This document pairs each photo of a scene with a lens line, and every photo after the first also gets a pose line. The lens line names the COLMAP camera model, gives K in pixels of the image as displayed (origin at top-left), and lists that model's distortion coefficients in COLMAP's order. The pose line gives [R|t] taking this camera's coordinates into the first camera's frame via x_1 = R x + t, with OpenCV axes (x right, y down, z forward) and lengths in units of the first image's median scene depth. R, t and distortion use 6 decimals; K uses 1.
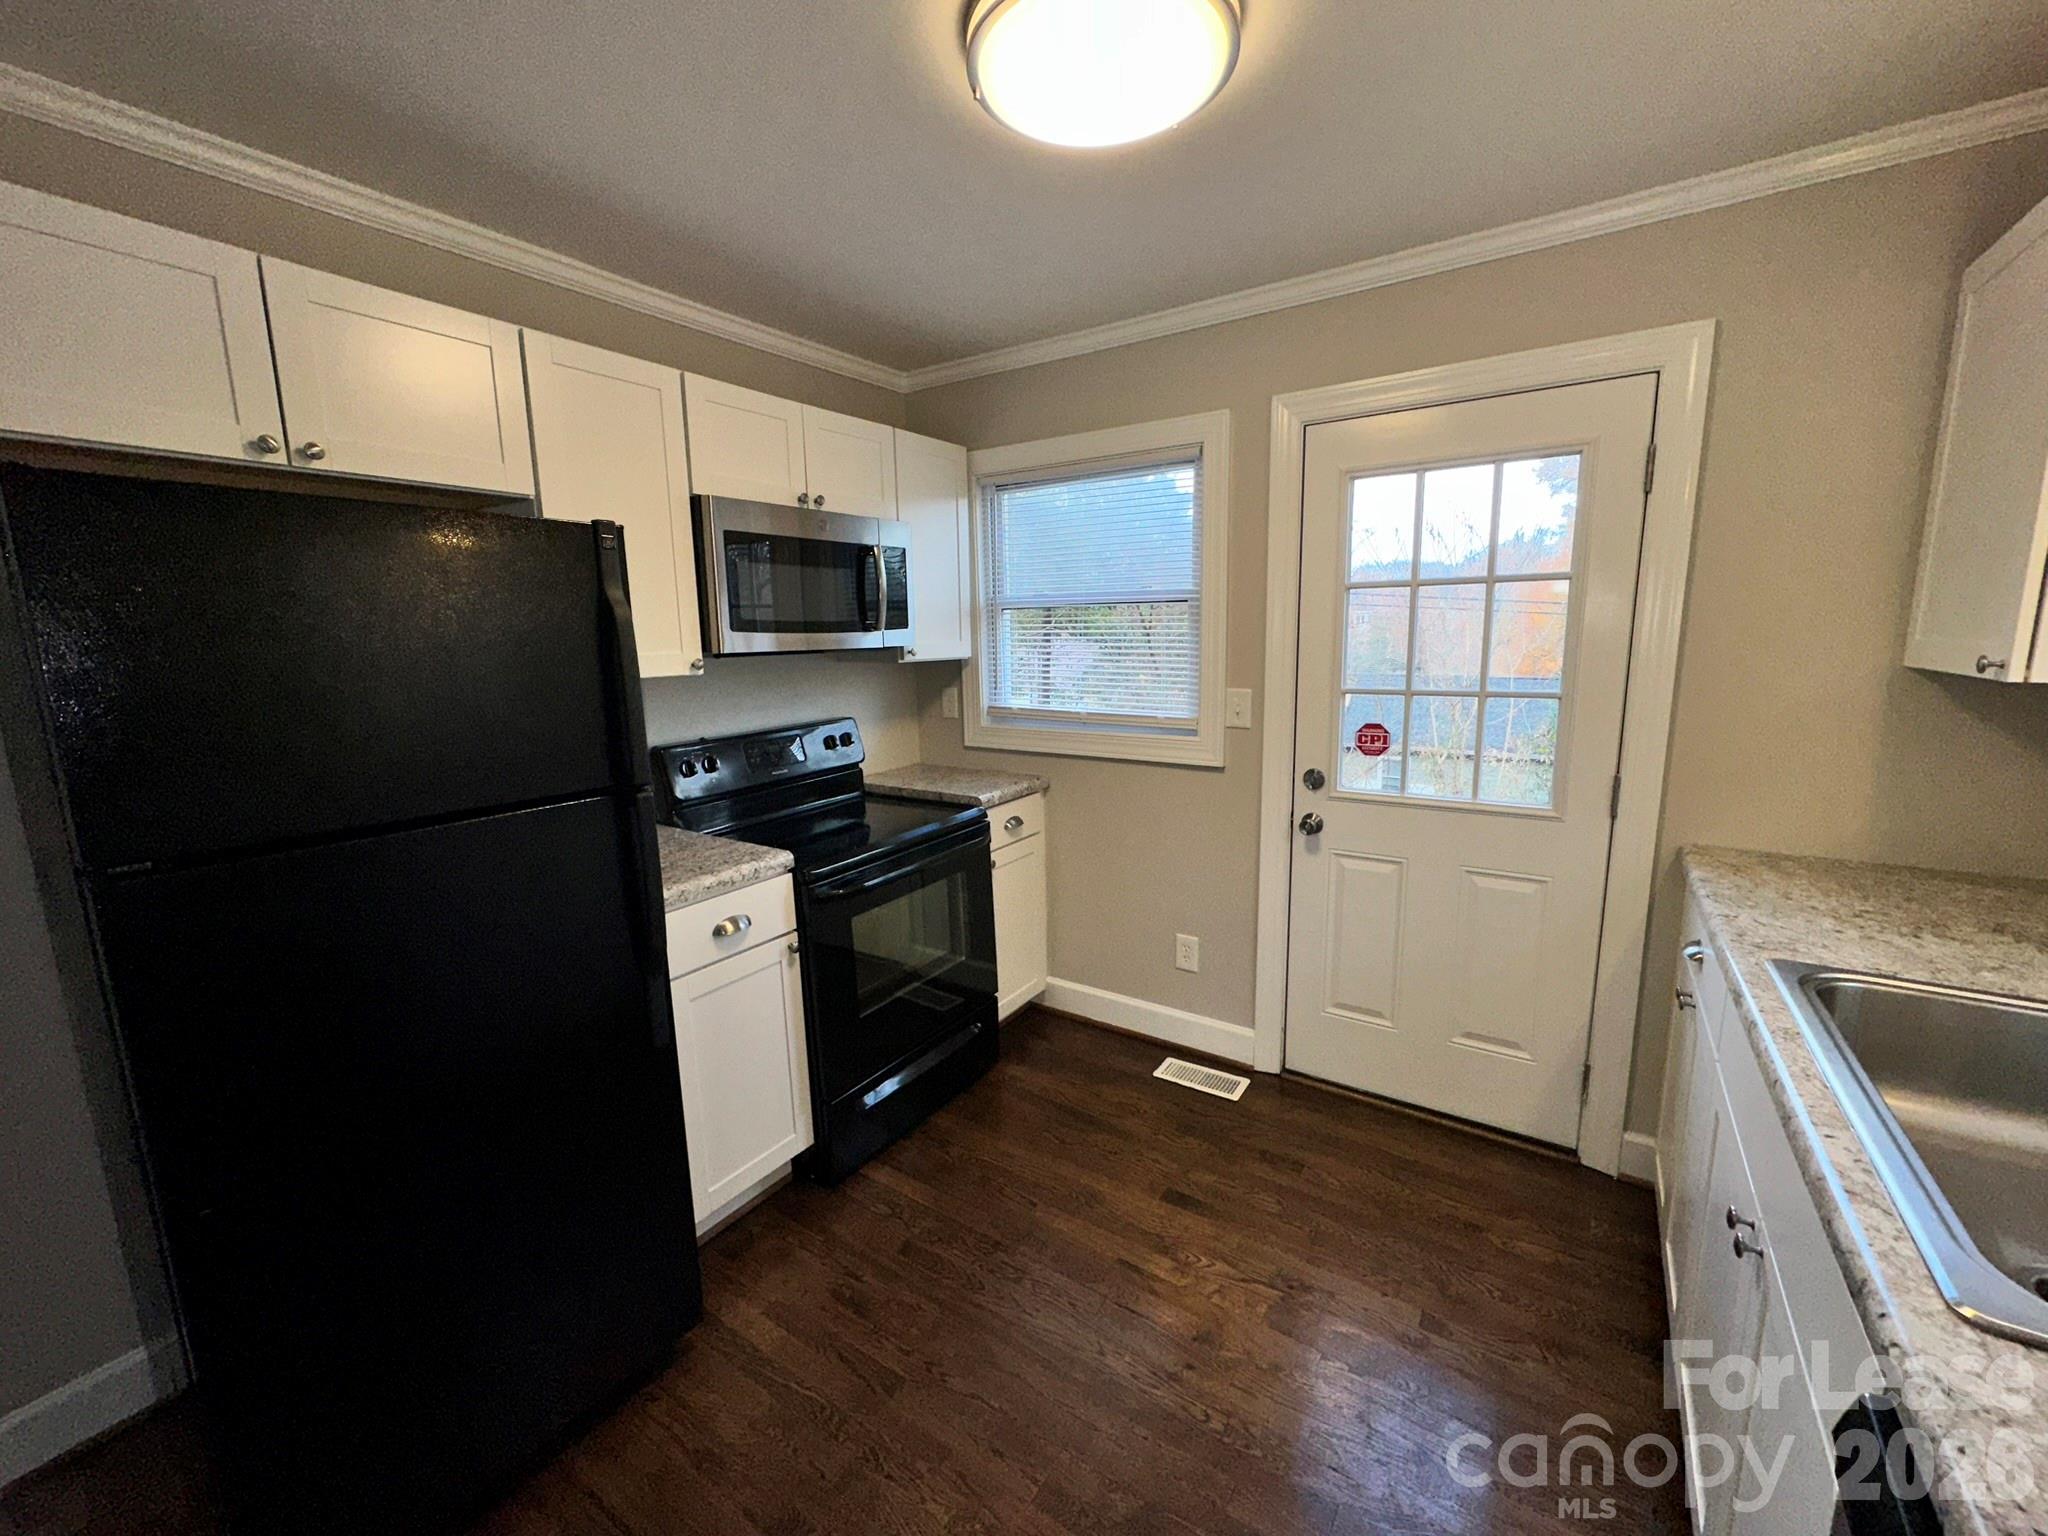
lens RADIAL K [[815.5, 0, 1013.6], [0, 815.5, 770.9], [0, 0, 1]] dist [-0.001882, 0.000826]
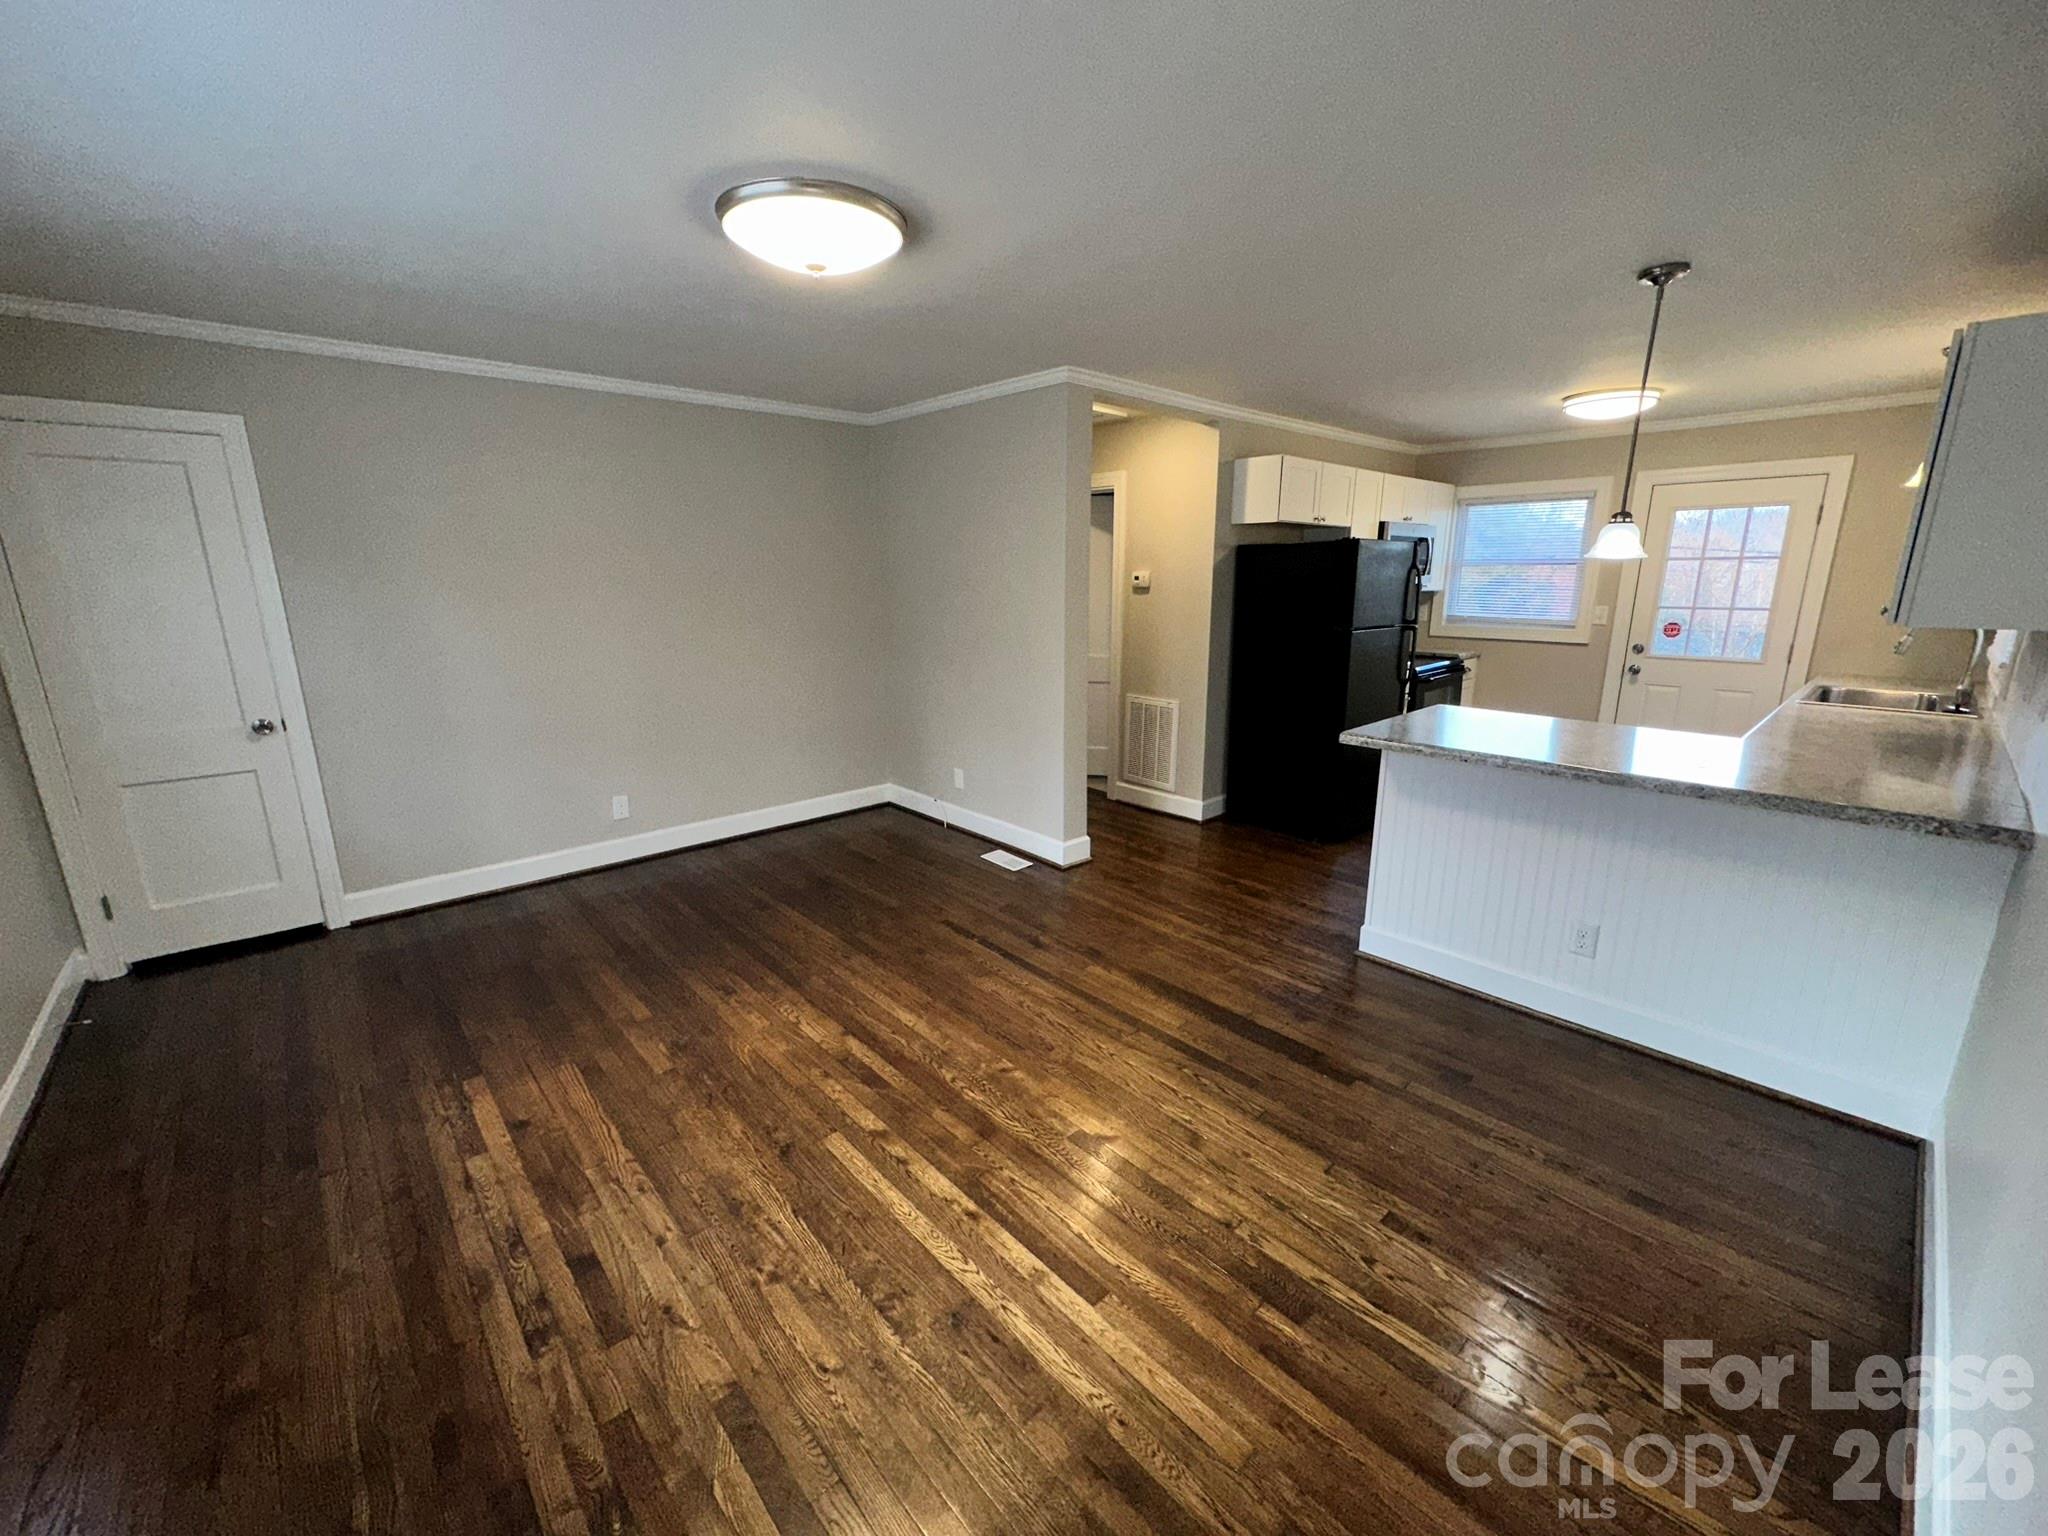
lens RADIAL K [[815.5, 0, 1013.8], [0, 815.5, 762.6], [0, 0, 1]] dist [-0.001882, 0.000826]
pose [[0.970650, 0.069944, -0.230102, -0.749406], [-0.054565, 0.995872, 0.072542, 0.255123], [0.234226, -0.057857, 0.970459, -1.564599]]
